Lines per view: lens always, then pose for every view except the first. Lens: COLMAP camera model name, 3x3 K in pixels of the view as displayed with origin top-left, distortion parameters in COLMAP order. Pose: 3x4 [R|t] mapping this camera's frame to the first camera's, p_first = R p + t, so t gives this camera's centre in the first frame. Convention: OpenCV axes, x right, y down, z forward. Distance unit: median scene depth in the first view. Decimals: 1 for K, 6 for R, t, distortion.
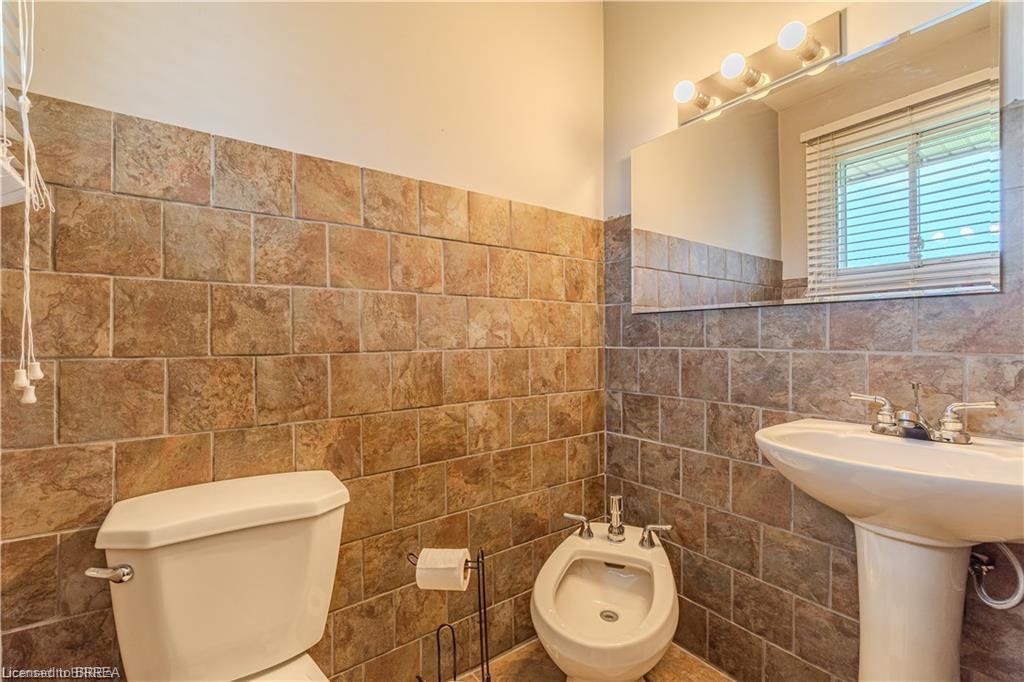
lens RADIAL K [[438.2, 0, 511.7], [0, 438.2, 341.9], [0, 0, 1]] dist [-0.000868, -0.000107]
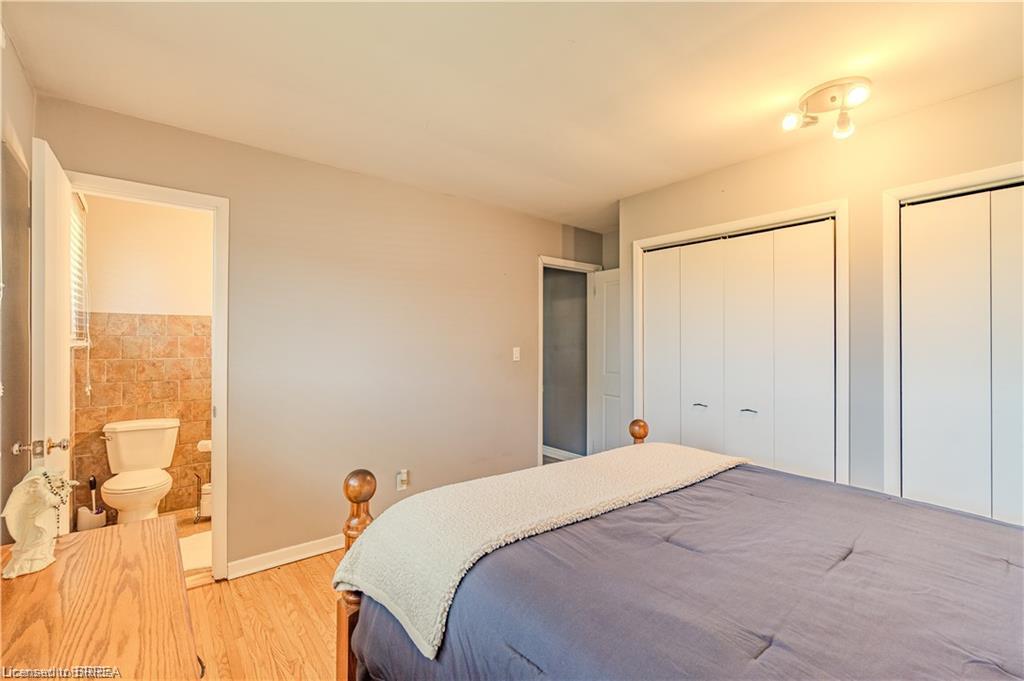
lens RADIAL K [[438.2, 0, 513.0], [0, 438.2, 341.3], [0, 0, 1]] dist [-0.000868, -0.000107]
pose [[0.998916, 0.008424, 0.045777, 1.967337], [-0.008182, 0.999952, -0.005475, -0.273613], [-0.045821, 0.005094, 0.998937, -2.393033]]
